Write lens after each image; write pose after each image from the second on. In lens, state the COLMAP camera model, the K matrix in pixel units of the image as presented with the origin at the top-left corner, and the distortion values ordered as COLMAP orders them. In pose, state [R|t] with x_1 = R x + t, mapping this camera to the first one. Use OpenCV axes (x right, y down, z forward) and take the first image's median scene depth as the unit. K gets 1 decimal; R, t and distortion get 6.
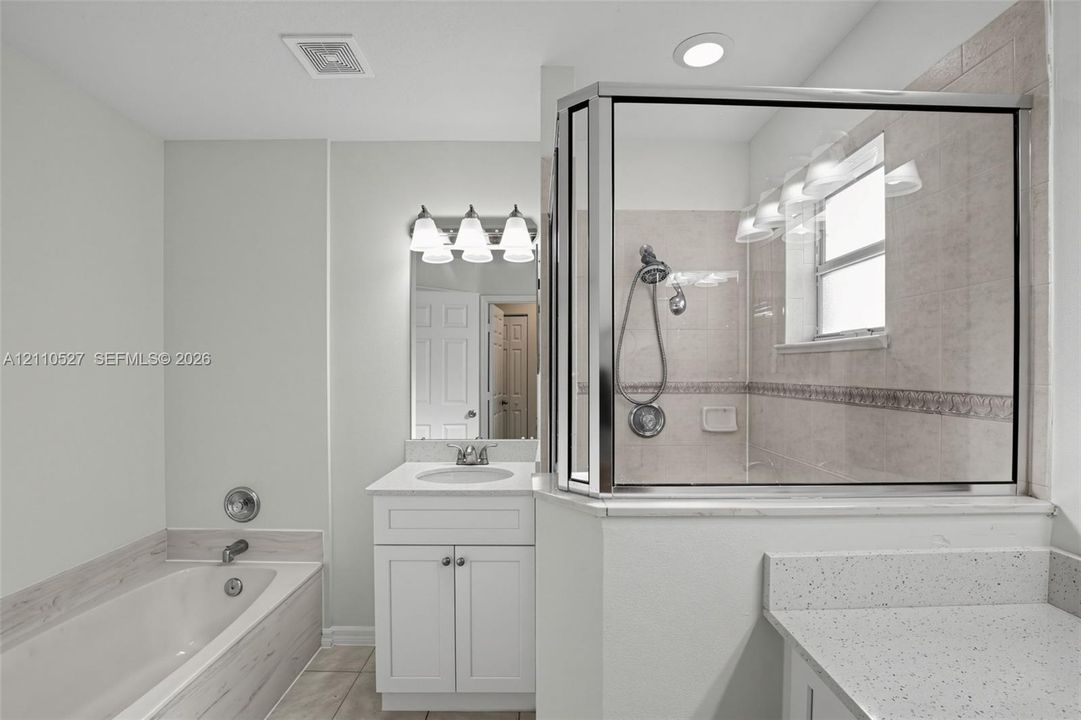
lens RADIAL K [[503.4, 0, 549.7], [0, 503.4, 376.0], [0, 0, 1]] dist [-0.028269, 0.000299]
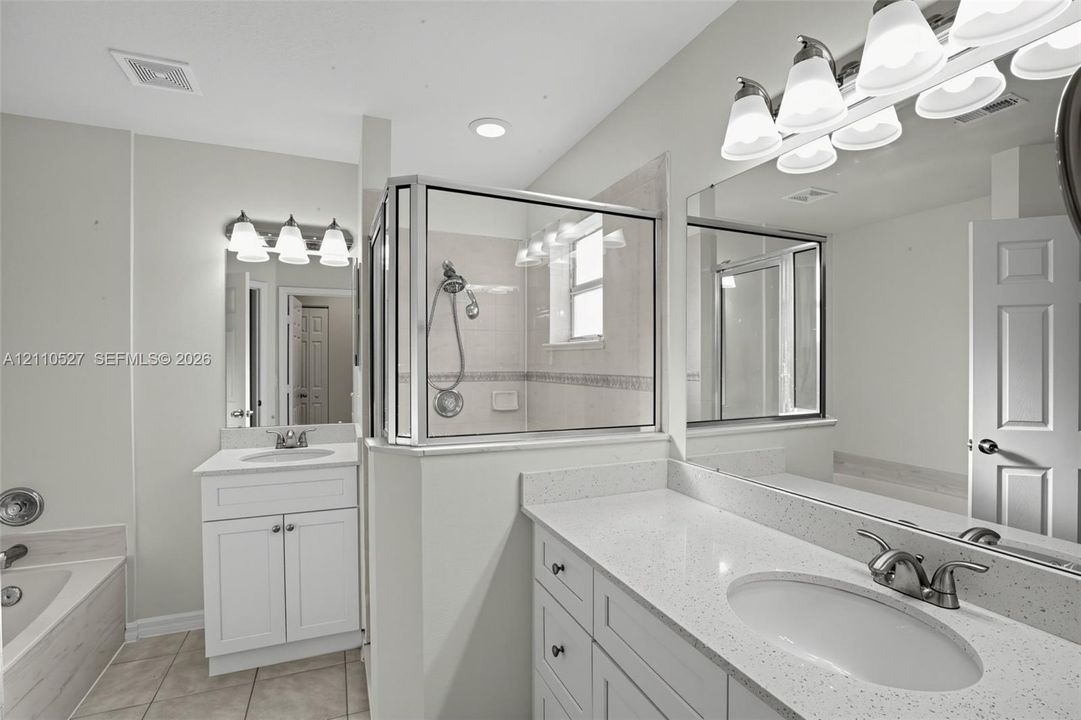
lens RADIAL K [[503.4, 0, 549.7], [0, 503.4, 376.0], [0, 0, 1]] dist [-0.028269, 0.000299]
pose [[0.924821, -0.008759, 0.380303, -0.049843], [0.003026, 0.999873, 0.015670, 0.002966], [-0.380391, -0.013341, 0.924729, -0.252858]]
